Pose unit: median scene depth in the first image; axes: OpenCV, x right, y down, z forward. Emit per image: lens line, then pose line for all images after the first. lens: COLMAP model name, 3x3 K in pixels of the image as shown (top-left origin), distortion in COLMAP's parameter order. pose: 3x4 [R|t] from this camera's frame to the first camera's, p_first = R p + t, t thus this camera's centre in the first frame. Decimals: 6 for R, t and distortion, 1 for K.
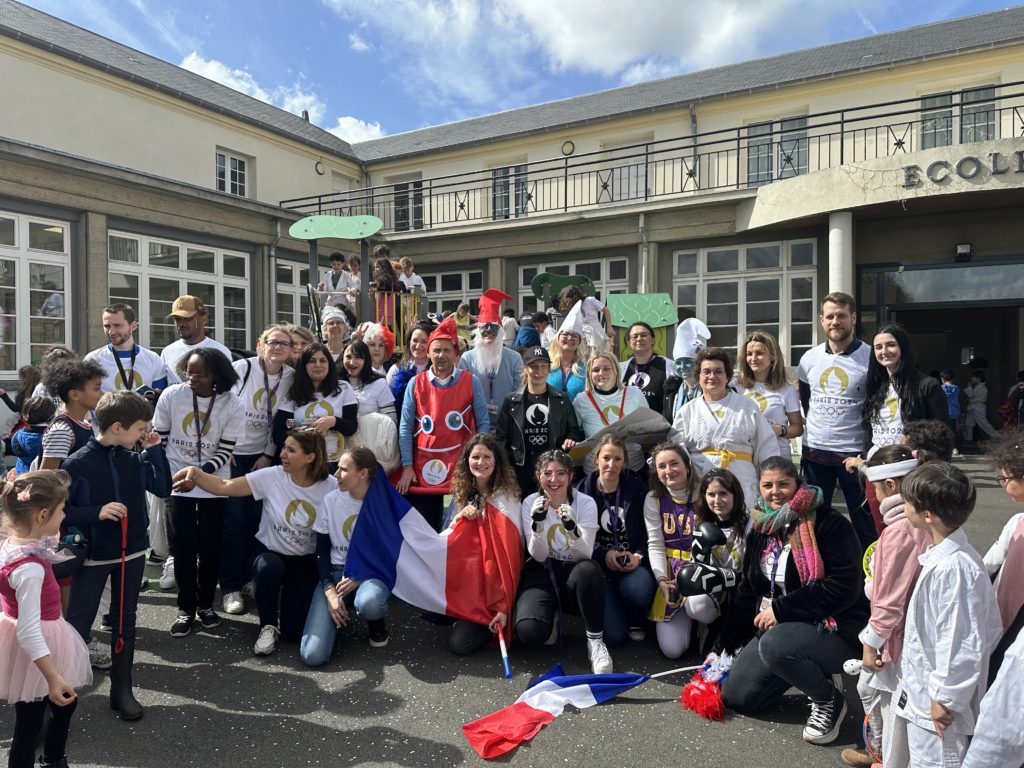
lens RADIAL K [[730.3, 0, 513.9], [0, 730.3, 382.9], [0, 0, 1]] dist [0.026708, -0.010864]
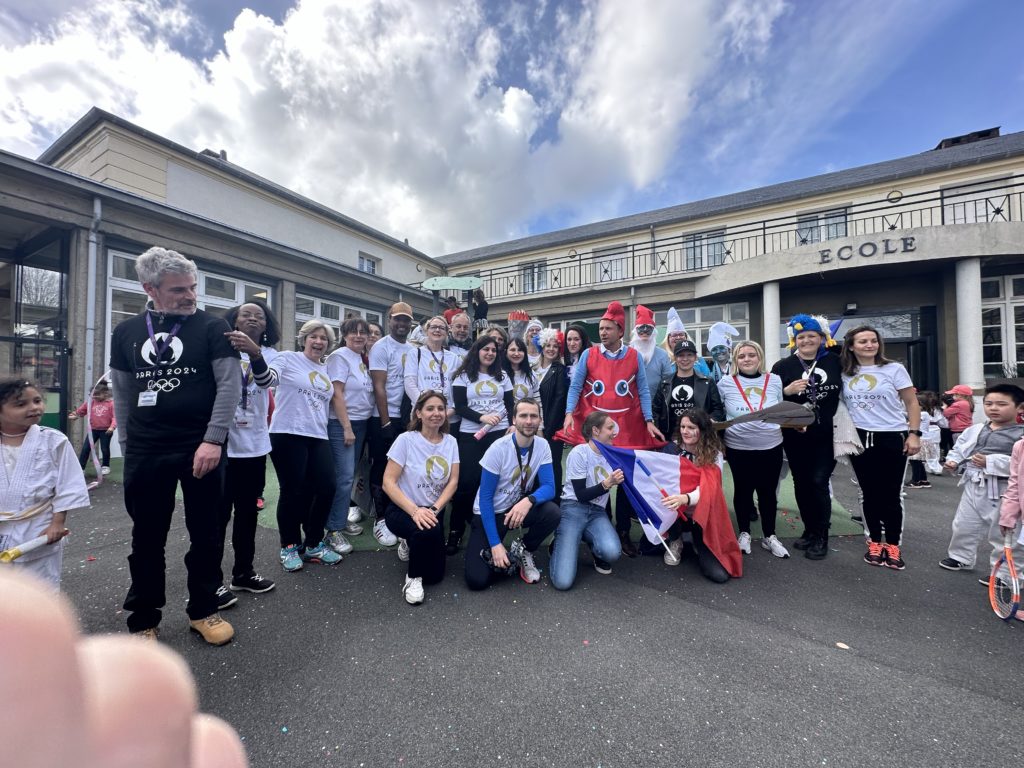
lens RADIAL K [[409.6, 0, 511.6], [0, 409.6, 385.2], [0, 0, 1]] dist [0.000832, 0.000119]
pose [[0.999965, 0.003654, 0.007586, -0.101345], [-0.003305, 0.998962, -0.045421, 0.023594], [-0.007744, 0.045395, 0.998939, 0.141953]]
